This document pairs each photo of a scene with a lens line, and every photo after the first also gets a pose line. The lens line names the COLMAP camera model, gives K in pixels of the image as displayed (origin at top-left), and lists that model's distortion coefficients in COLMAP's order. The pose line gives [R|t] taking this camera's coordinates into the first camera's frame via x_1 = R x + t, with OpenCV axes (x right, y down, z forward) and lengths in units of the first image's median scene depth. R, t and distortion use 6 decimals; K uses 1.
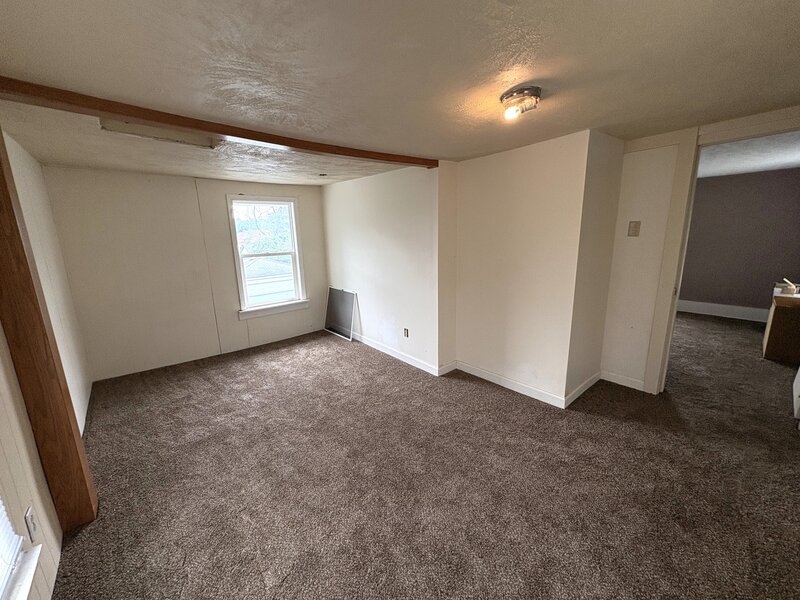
lens RADIAL K [[317.3, 0, 399.9], [0, 317.3, 299.2], [0, 0, 1]] dist [-0.000917, -0.000289]
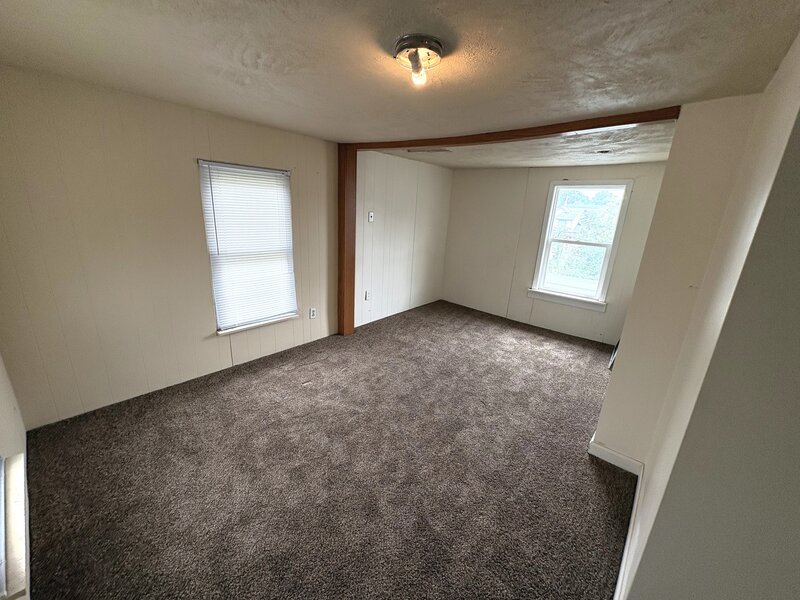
lens RADIAL K [[317.3, 0, 401.1], [0, 317.3, 299.4], [0, 0, 1]] dist [-0.000917, -0.000289]
pose [[0.163212, 0.306764, -0.937687, 0.523801], [-0.260089, 0.930189, 0.259040, -0.109466], [0.951691, 0.201604, 0.231604, 0.373158]]
